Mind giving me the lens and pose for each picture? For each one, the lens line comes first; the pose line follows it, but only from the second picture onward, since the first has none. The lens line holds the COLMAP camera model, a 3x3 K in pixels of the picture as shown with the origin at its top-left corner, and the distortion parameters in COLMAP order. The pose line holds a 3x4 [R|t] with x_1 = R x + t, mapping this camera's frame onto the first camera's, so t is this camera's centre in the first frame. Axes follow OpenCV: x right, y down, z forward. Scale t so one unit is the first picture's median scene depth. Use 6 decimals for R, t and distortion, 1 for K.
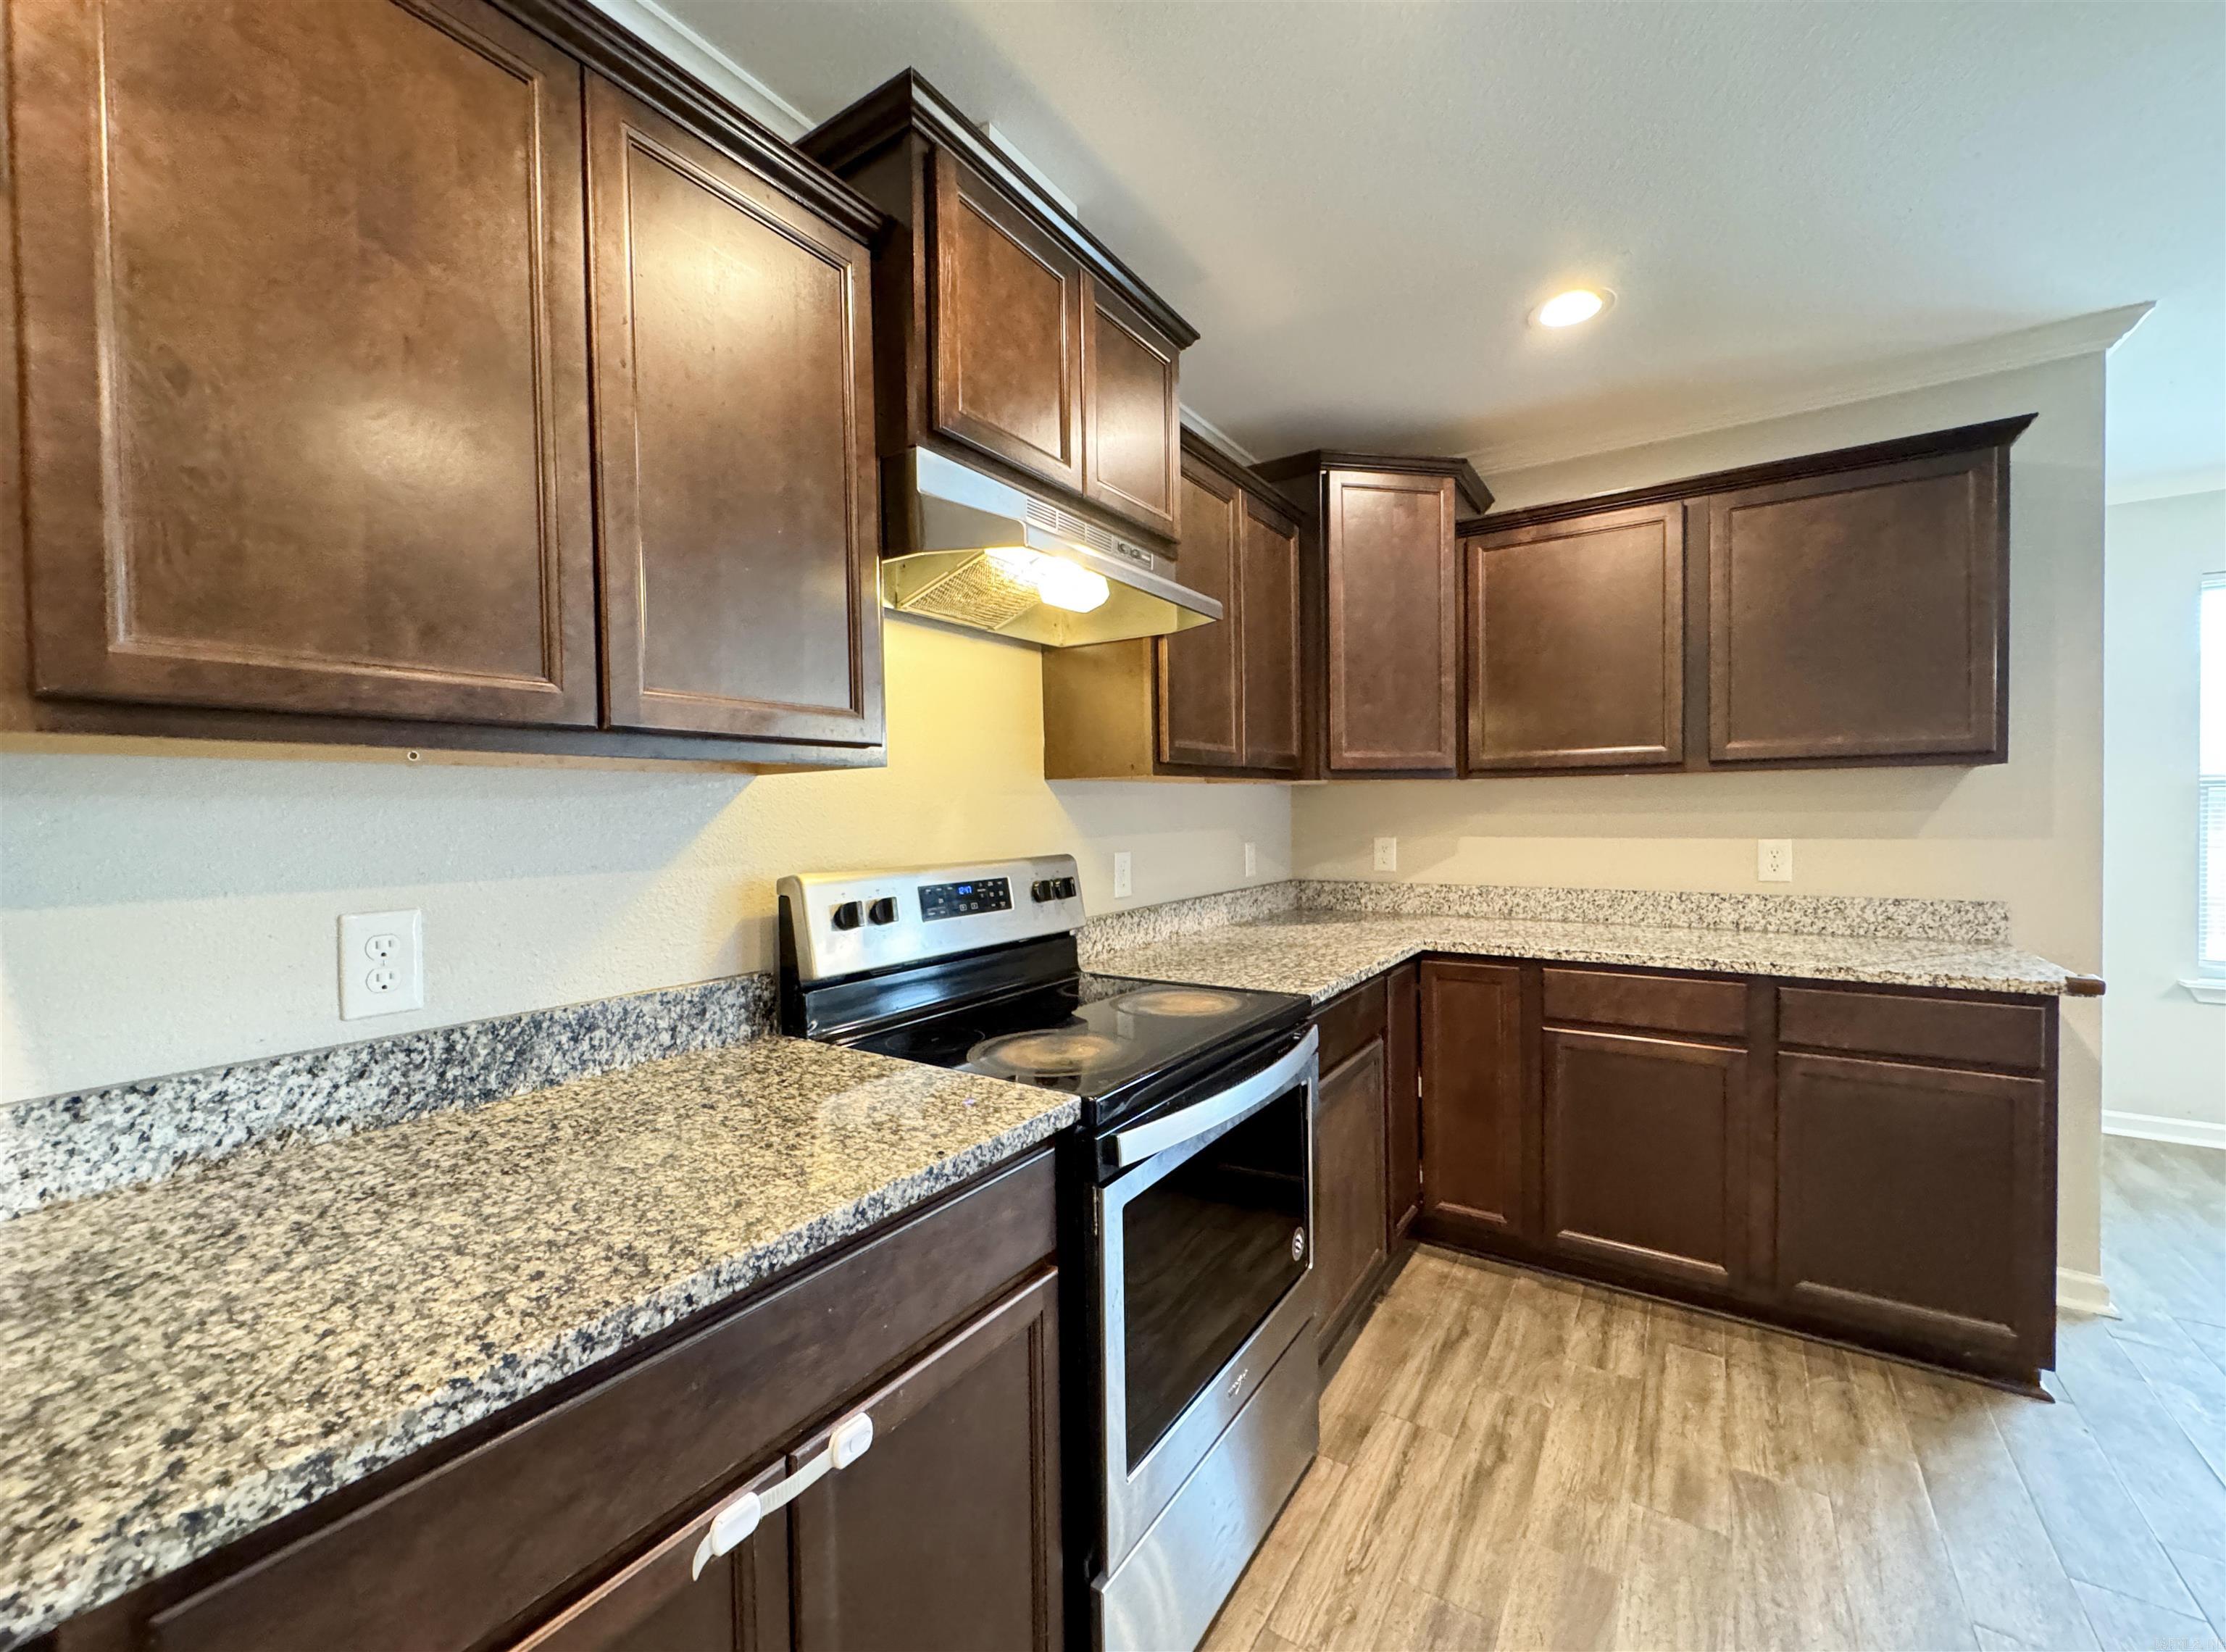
lens RADIAL K [[879.9, 0, 1073.5], [0, 879.9, 829.7], [0, 0, 1]] dist [-0.001310, -0.000112]
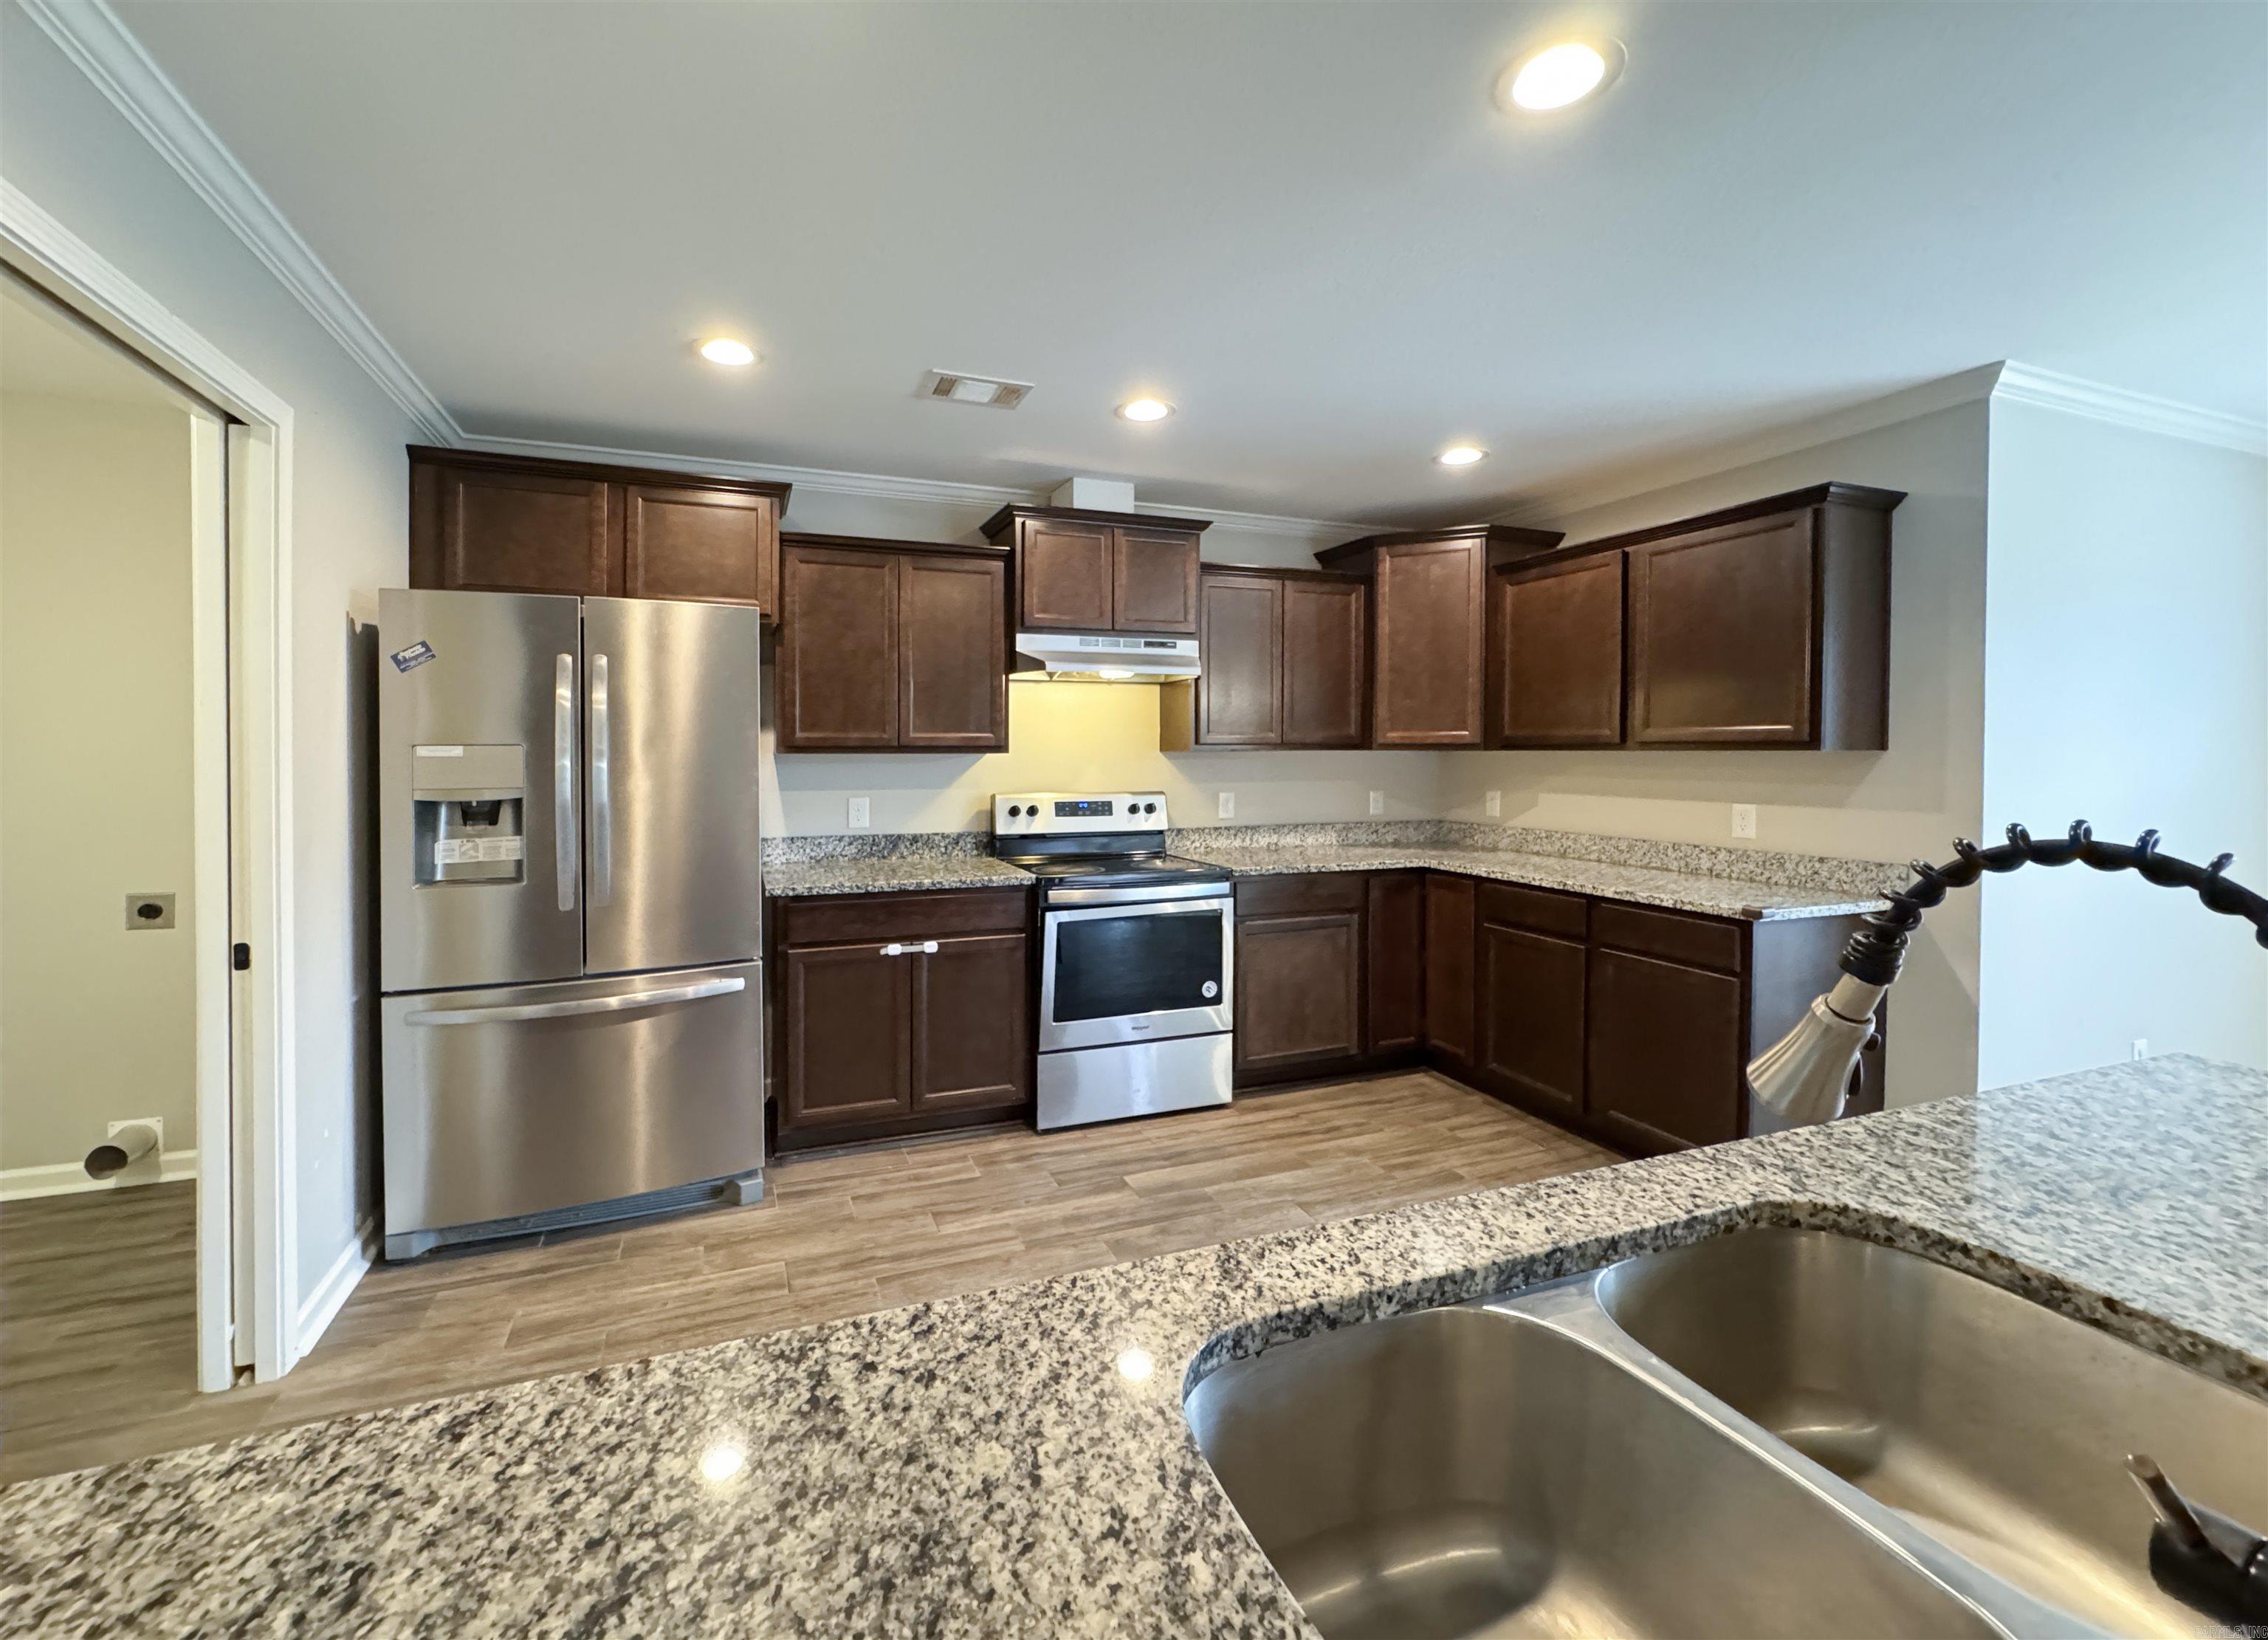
lens RADIAL K [[1000.7, 0, 1162.4], [0, 1000.7, 759.3], [0, 0, 1]] dist [-0.001698, 0.000001]
pose [[0.845784, 0.022464, -0.533053, 1.085613], [-0.025137, 0.999681, 0.002245, -0.044133], [0.532933, 0.011501, 0.846079, -0.787816]]
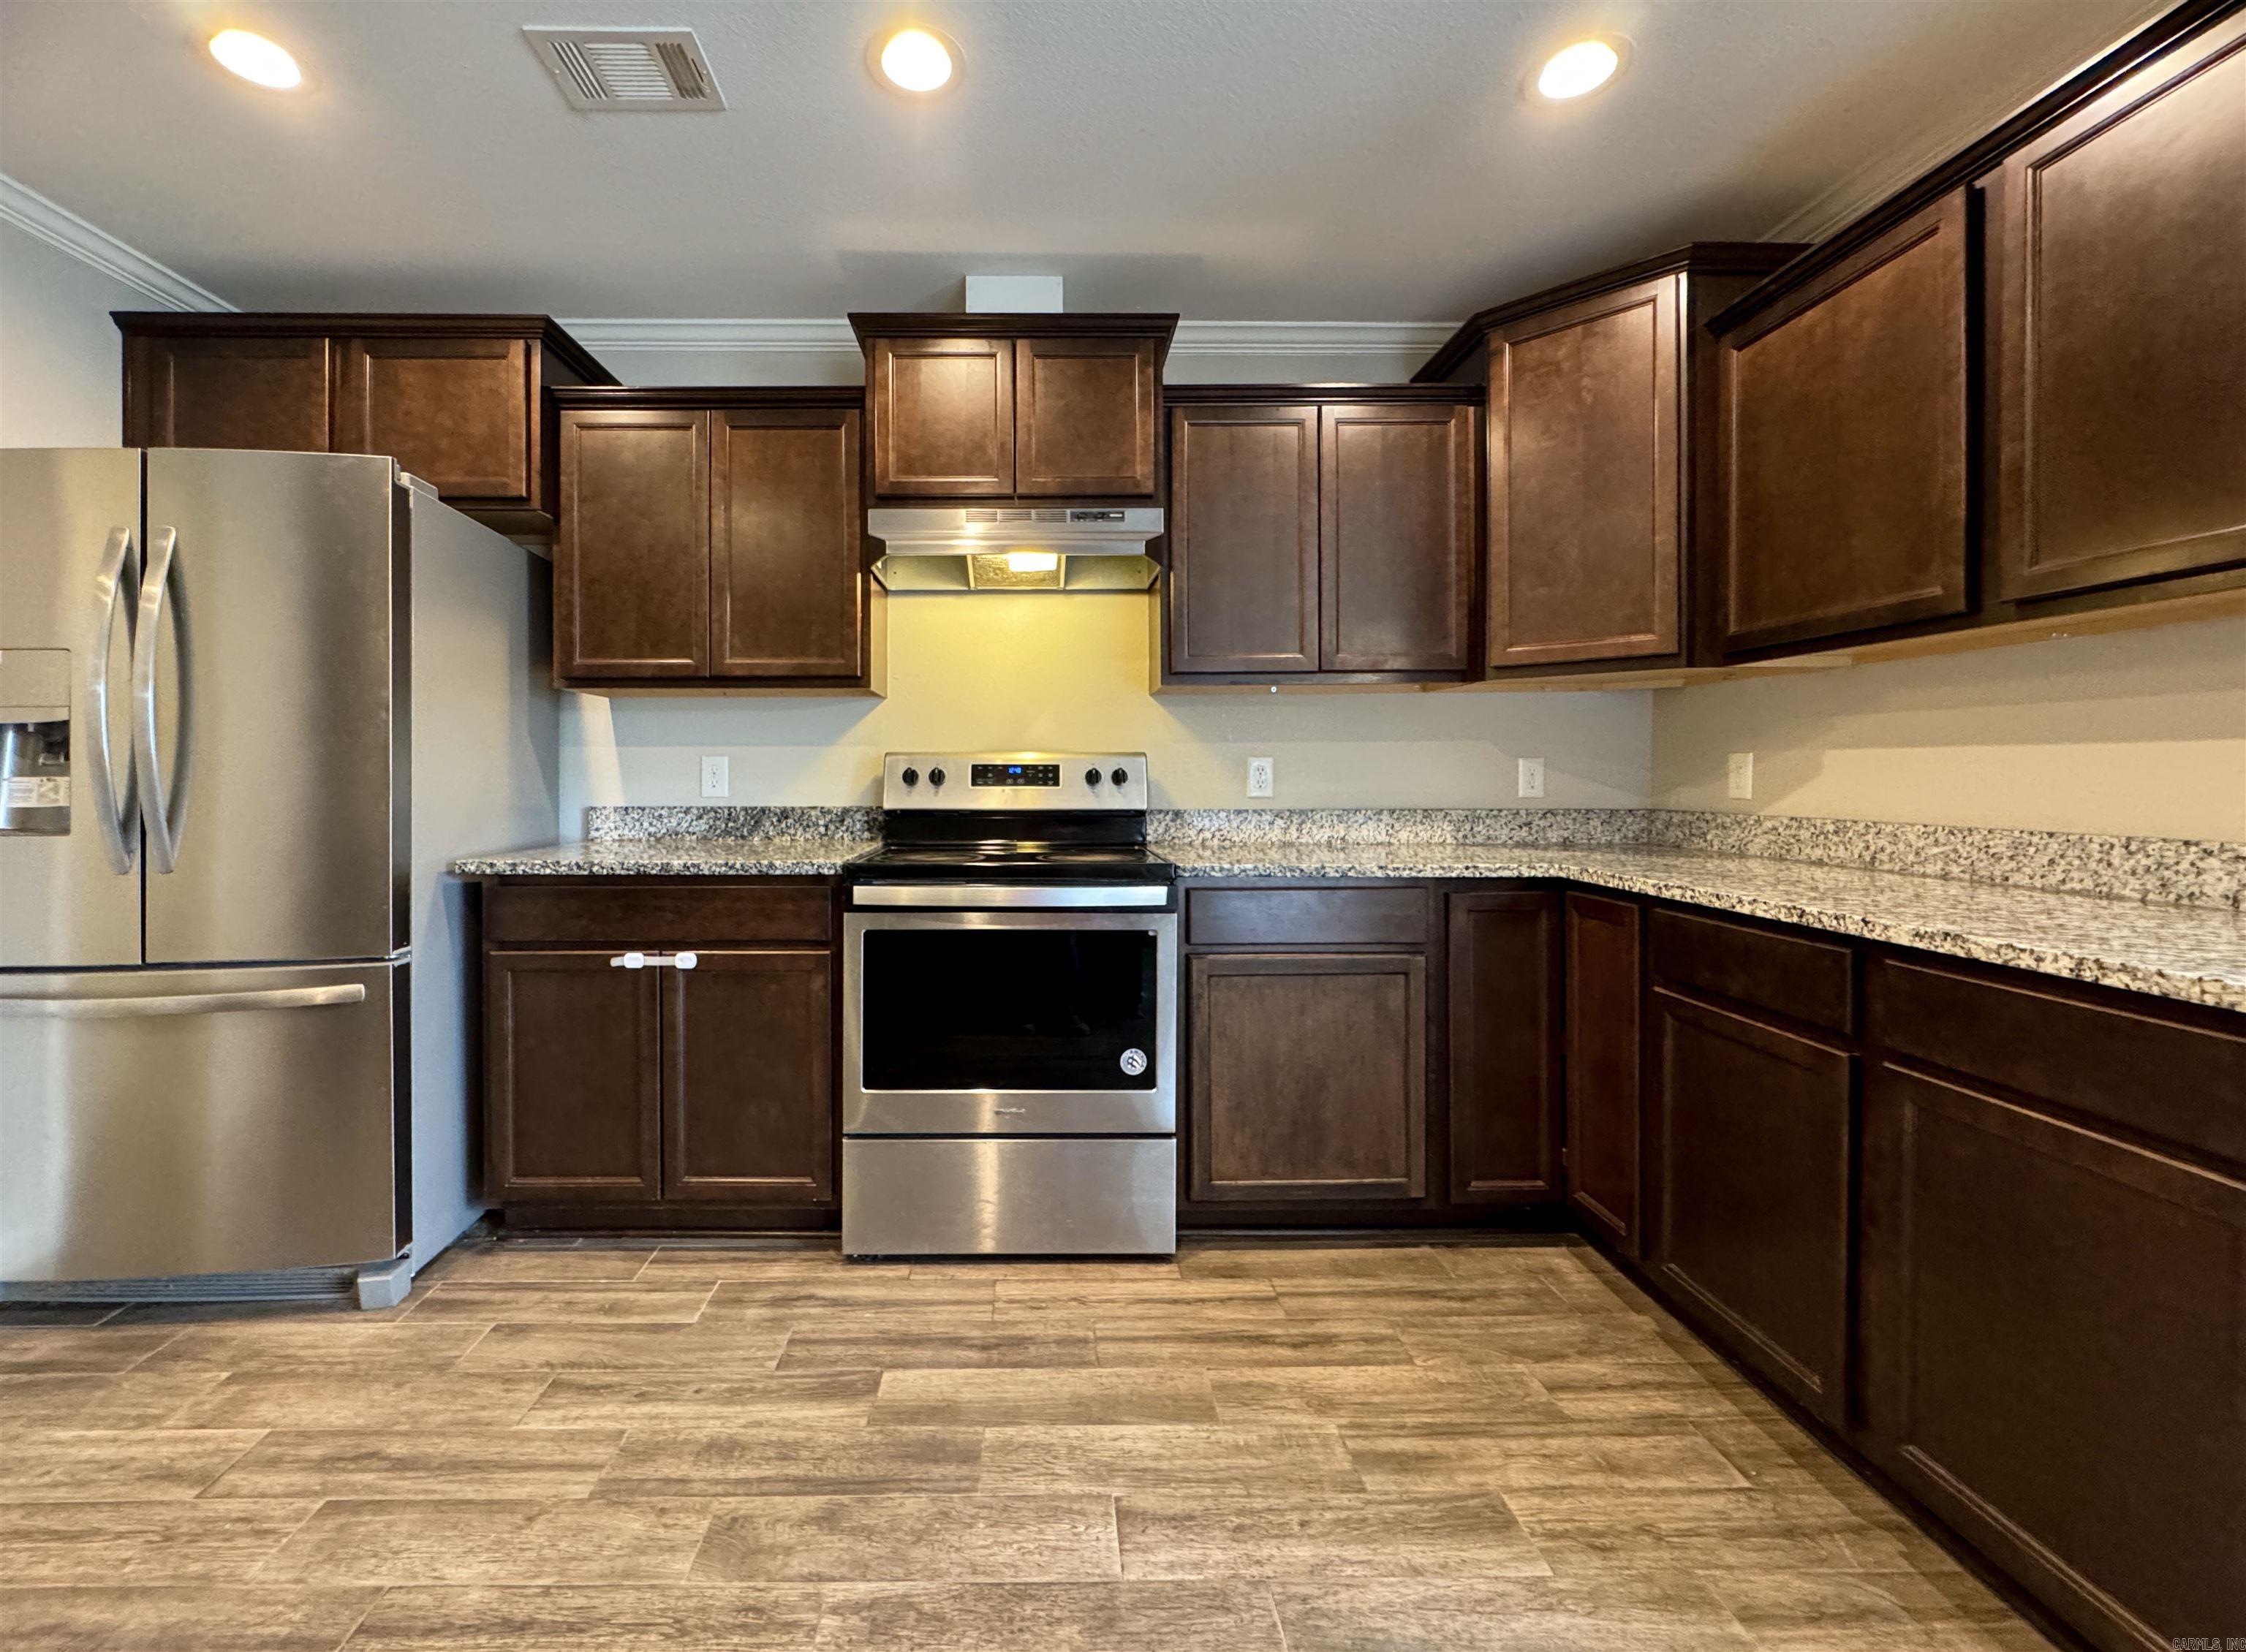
lens RADIAL K [[985.7, 0, 1148.8], [0, 985.7, 784.4], [0, 0, 1]] dist [-0.002296, -0.000138]
pose [[0.590795, 0.016147, -0.806660, 1.078912], [-0.023799, 0.999713, 0.002581, 0.066347], [0.806471, 0.017673, 0.591010, 0.163601]]
